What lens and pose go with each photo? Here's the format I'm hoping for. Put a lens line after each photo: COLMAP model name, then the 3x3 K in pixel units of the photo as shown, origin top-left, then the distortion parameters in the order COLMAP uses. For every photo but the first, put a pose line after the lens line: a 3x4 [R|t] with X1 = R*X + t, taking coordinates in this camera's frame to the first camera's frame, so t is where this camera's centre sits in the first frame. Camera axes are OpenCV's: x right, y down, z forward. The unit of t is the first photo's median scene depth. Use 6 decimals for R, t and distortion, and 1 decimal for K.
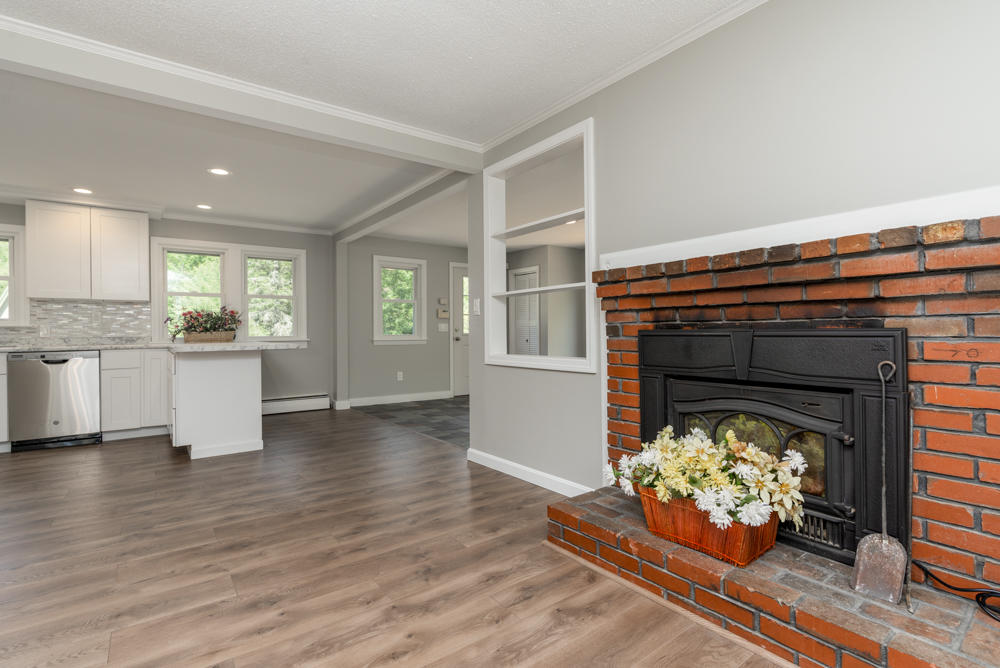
lens RADIAL K [[470.8, 0, 493.8], [0, 470.8, 331.5], [0, 0, 1]] dist [-0.009020, -0.000637]
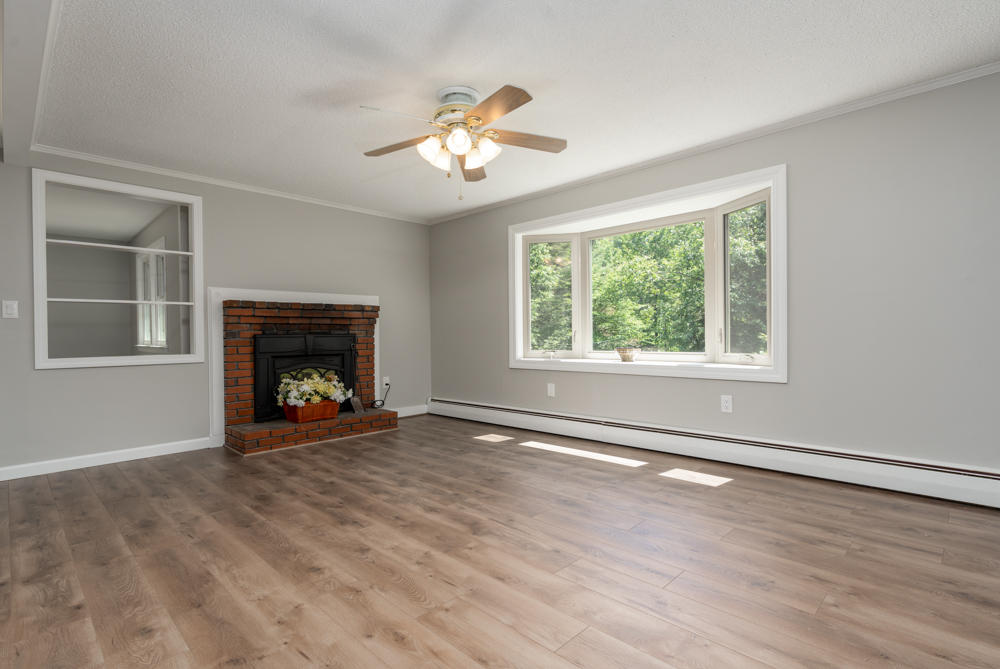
lens RADIAL K [[485.8, 0, 498.5], [0, 485.8, 337.1], [0, 0, 1]] dist [-0.000480, -0.000010]
pose [[-0.159432, 0.014275, 0.987106, -2.317723], [0.020393, 0.999730, -0.011164, 0.064510], [-0.986998, 0.018350, -0.159681, 0.459810]]
